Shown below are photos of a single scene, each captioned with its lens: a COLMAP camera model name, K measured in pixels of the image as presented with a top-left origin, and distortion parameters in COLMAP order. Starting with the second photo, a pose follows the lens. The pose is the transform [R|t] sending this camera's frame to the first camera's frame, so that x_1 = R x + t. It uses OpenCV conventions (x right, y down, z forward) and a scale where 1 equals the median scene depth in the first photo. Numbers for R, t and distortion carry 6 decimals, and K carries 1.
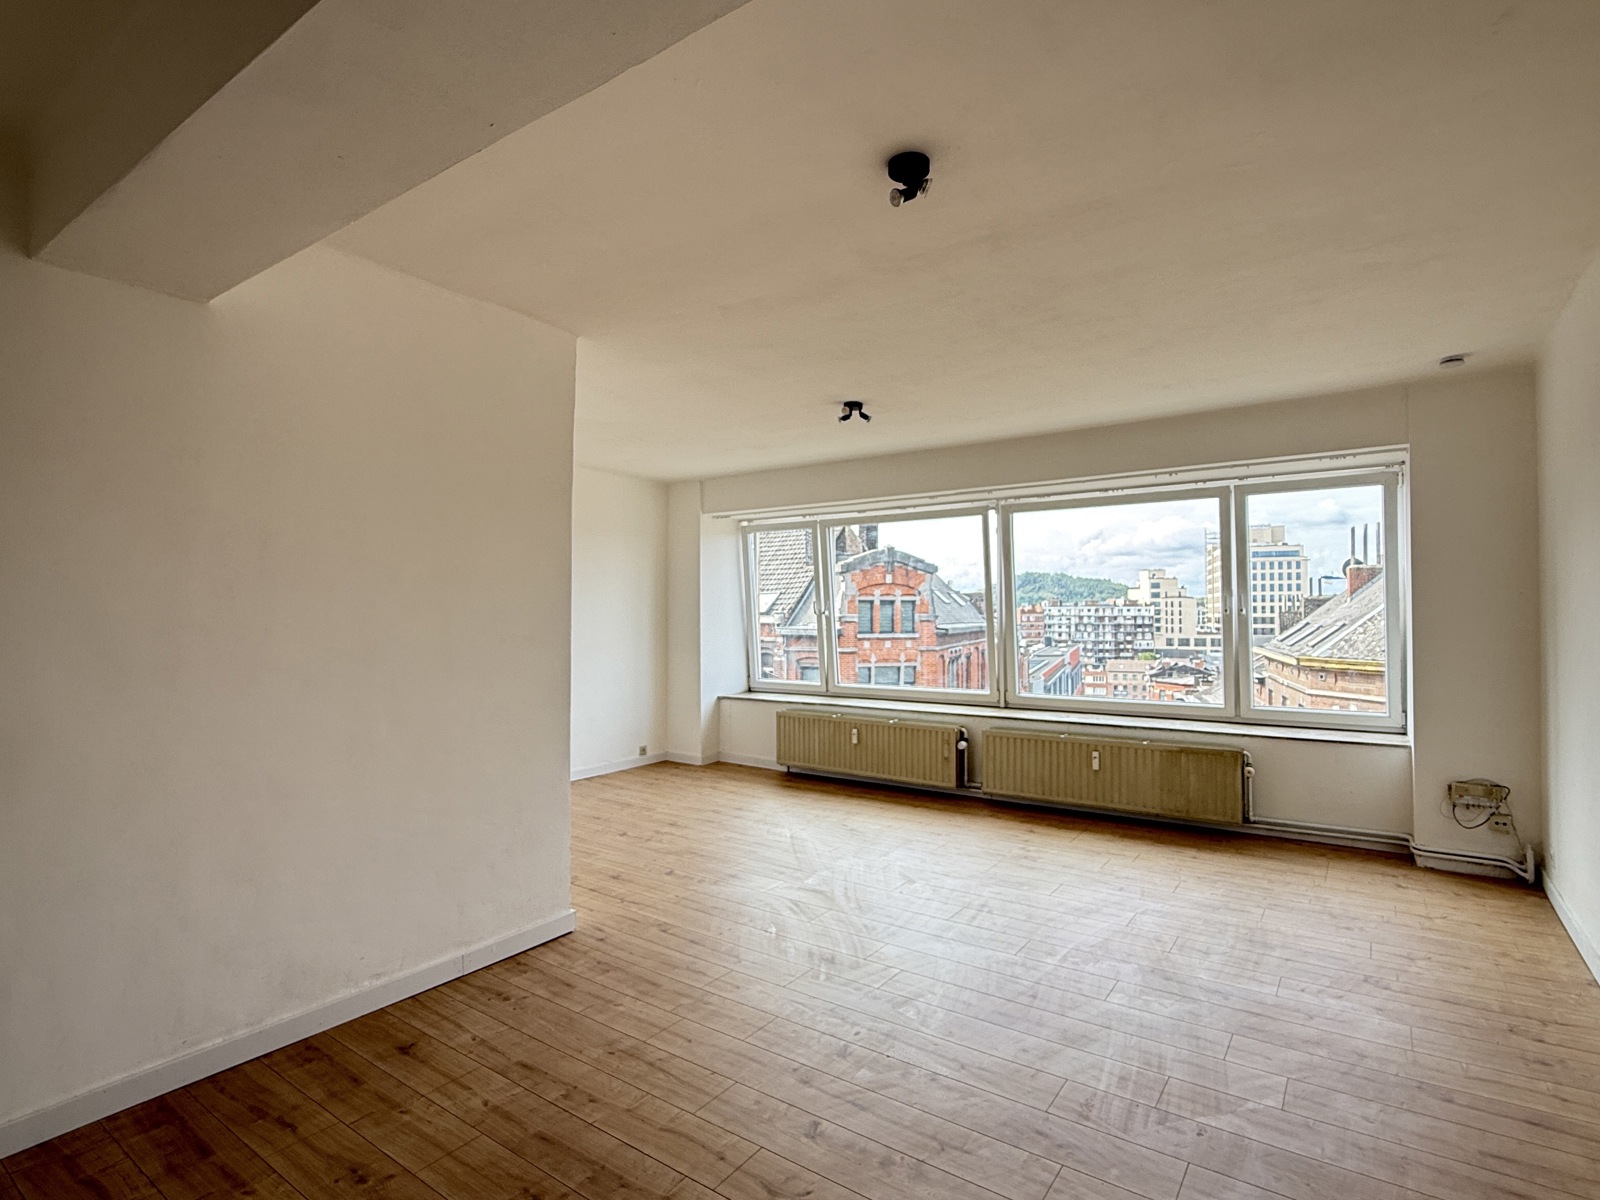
lens RADIAL K [[815.4, 0, 800.0], [0, 815.4, 600.0], [0, 0, 1]] dist [0.000638, -0.000226]
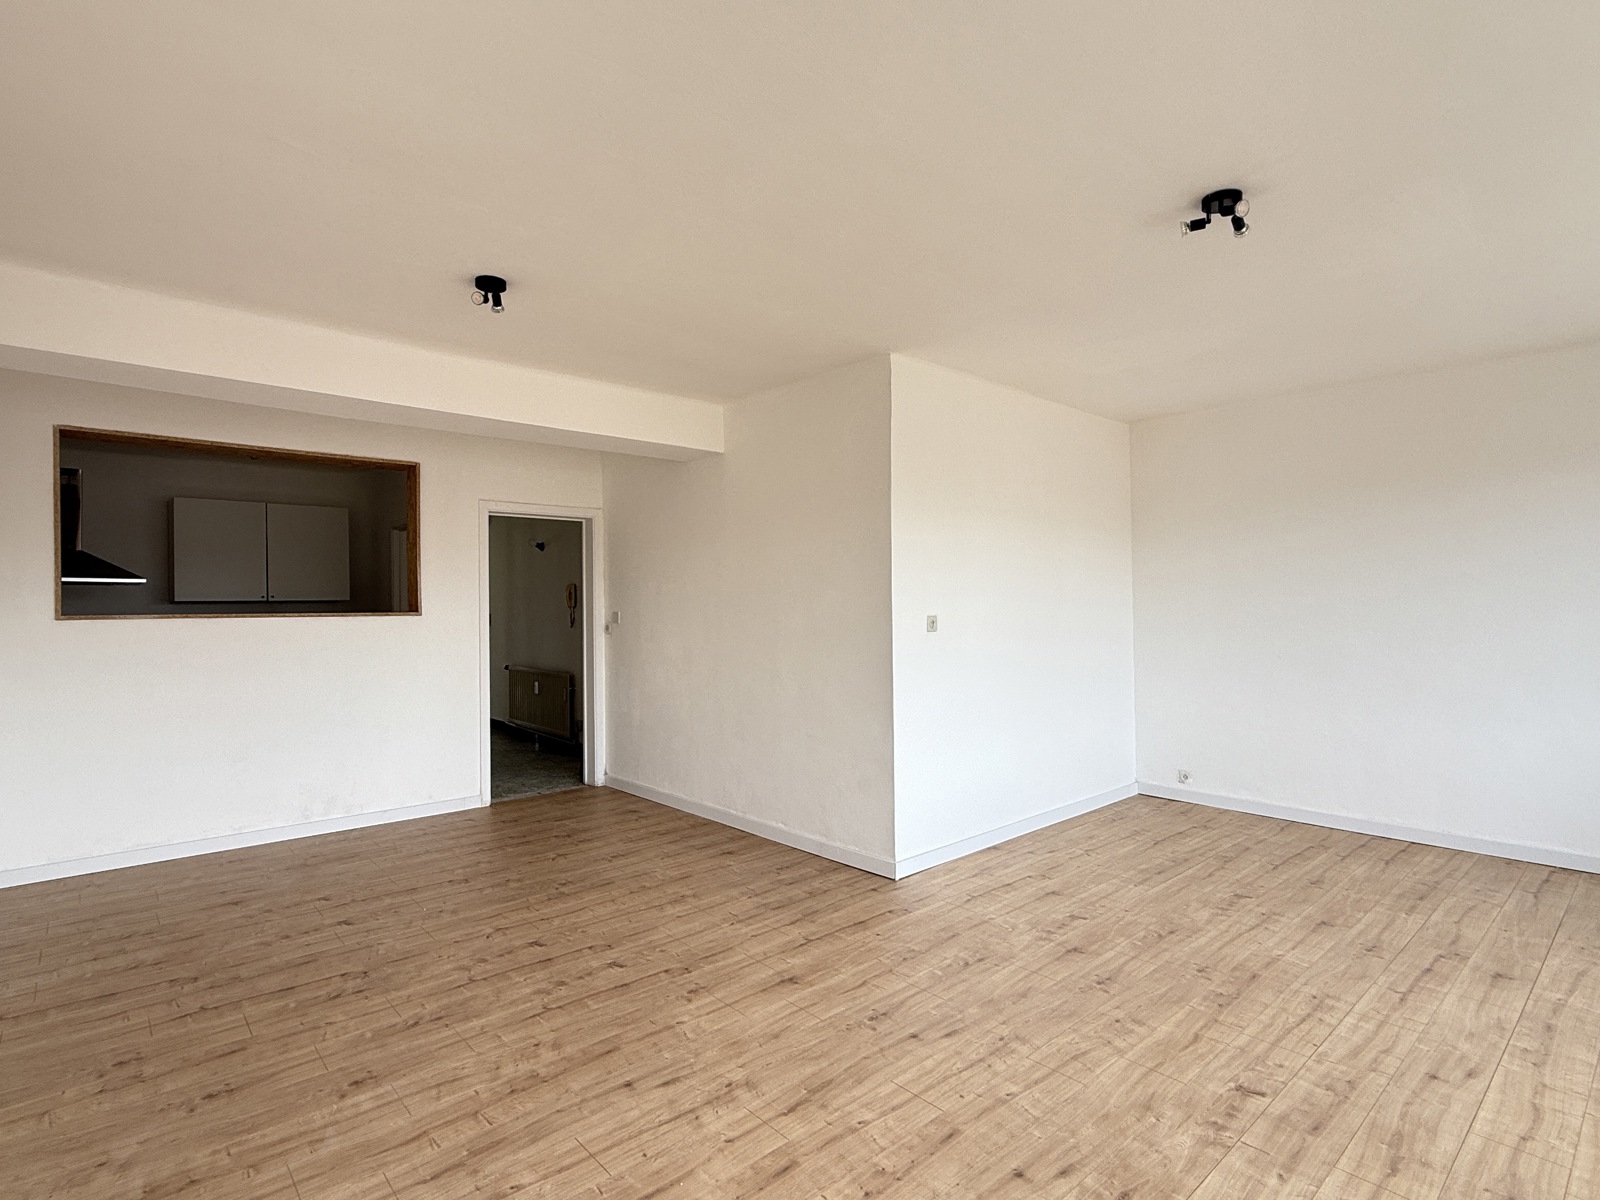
lens RADIAL K [[815.4, 0, 800.0], [0, 815.4, 600.0], [0, 0, 1]] dist [0.000638, -0.000226]
pose [[-0.219191, 0.008765, -0.975643, 1.071853], [0.029331, 0.999567, 0.002391, 0.006177], [0.975241, -0.028093, -0.219353, 1.398141]]
